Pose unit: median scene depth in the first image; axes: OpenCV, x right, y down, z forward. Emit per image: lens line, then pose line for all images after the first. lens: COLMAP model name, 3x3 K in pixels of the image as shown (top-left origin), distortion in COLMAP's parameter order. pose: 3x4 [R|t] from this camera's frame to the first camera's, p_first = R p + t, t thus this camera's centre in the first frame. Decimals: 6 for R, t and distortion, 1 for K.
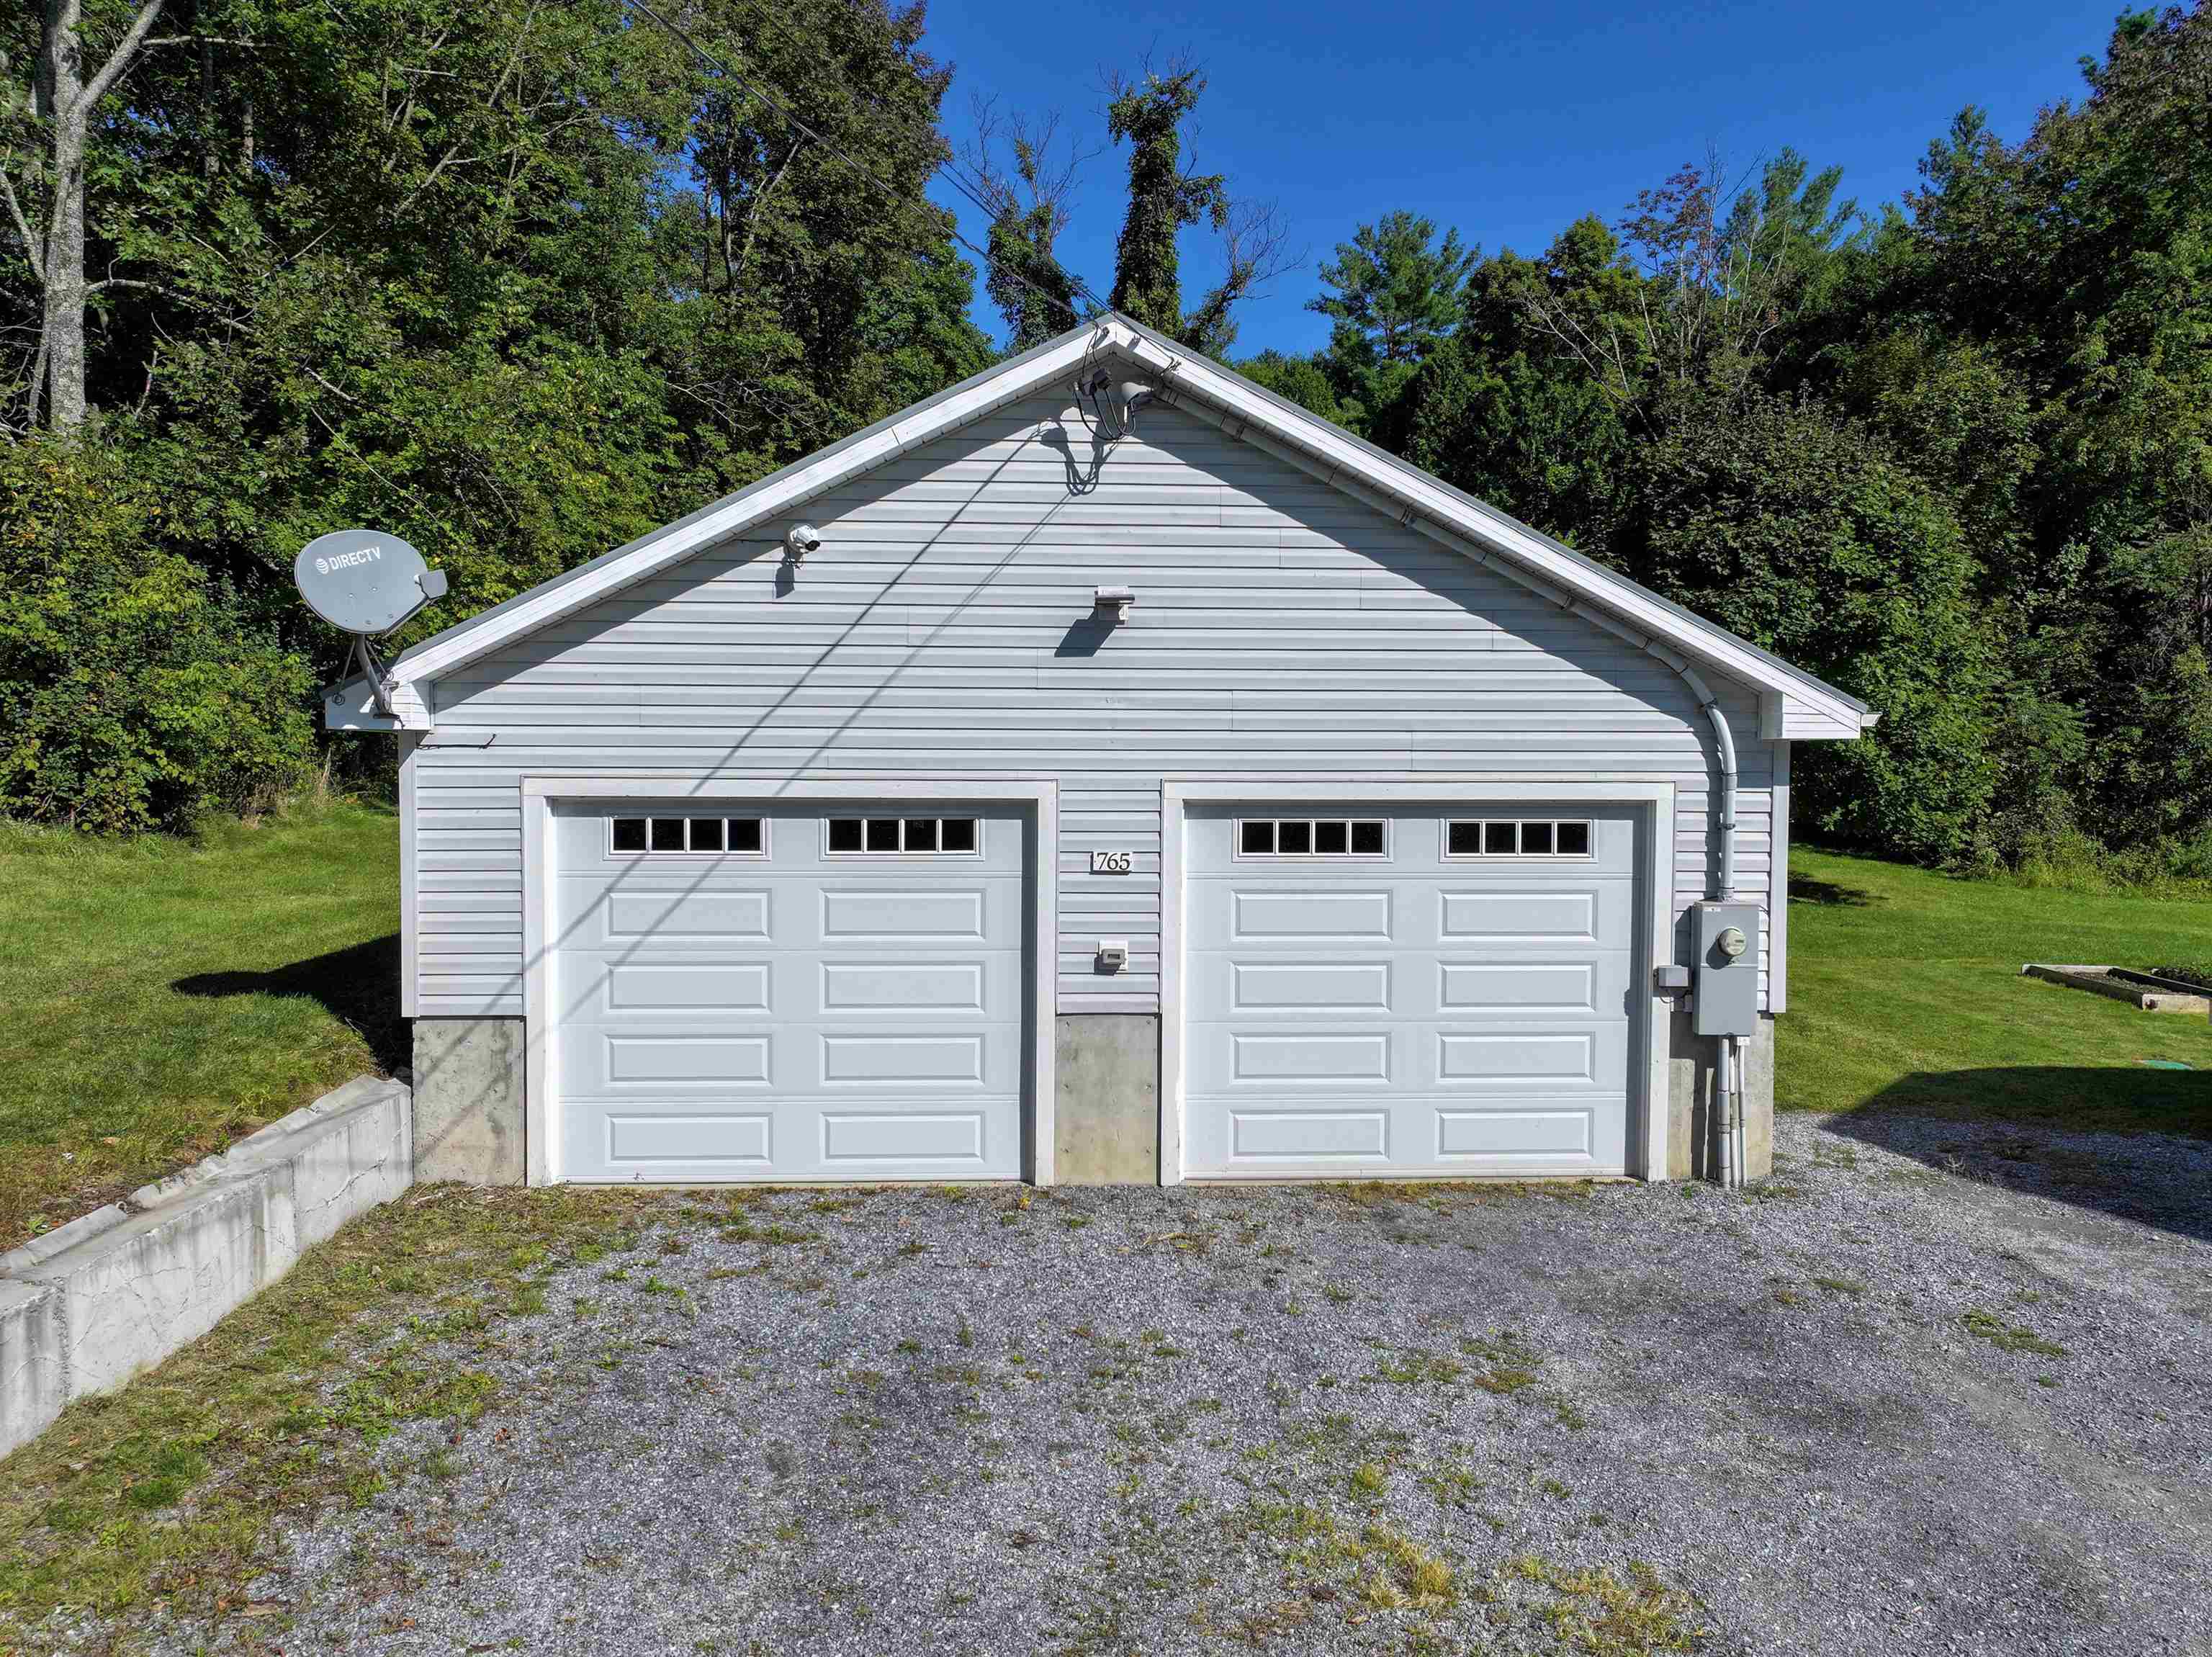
lens RADIAL K [[1562.8, 0, 1121.5], [0, 1562.8, 815.1], [0, 0, 1]] dist [-0.009196, -0.000924]
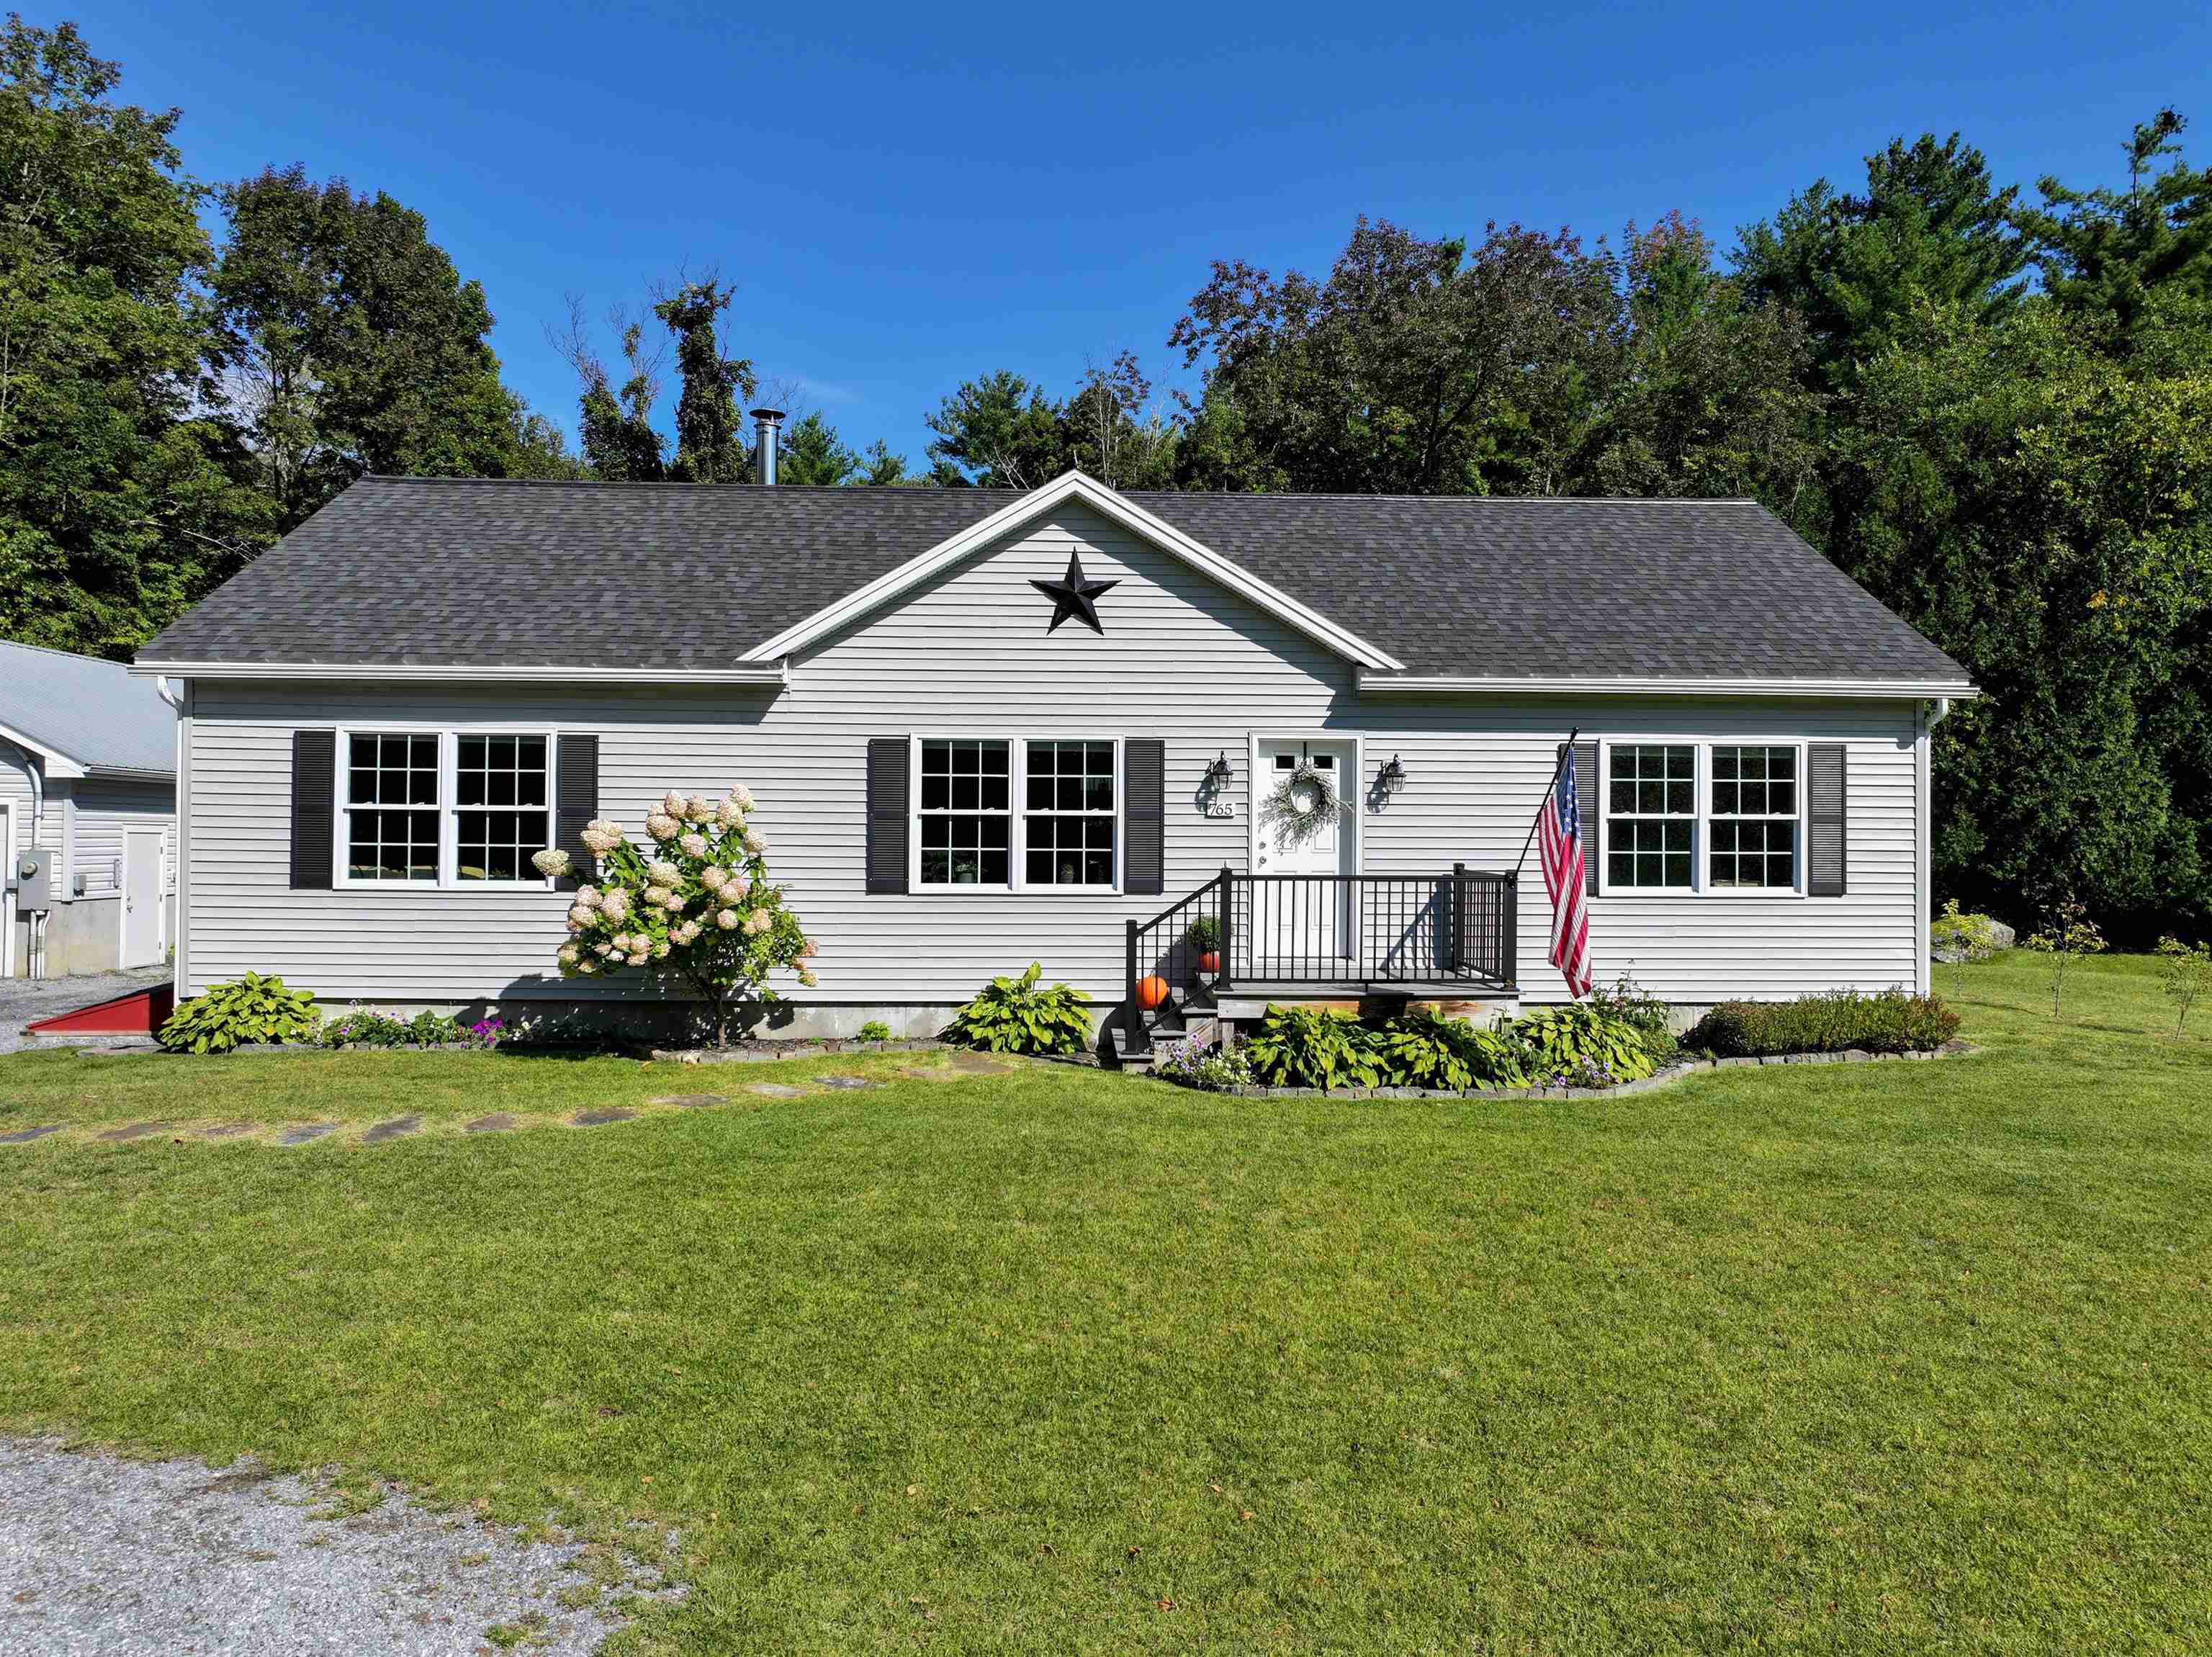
lens RADIAL K [[1497.4, 0, 1215.4], [0, 1497.4, 824.4], [0, 0, 1]] dist [0.058719, 0.000606]
pose [[0.999581, 0.003207, 0.028784, 0.602761], [-0.002249, 0.999444, -0.033274, 0.026064], [-0.028874, 0.033196, 0.999032, -0.373083]]
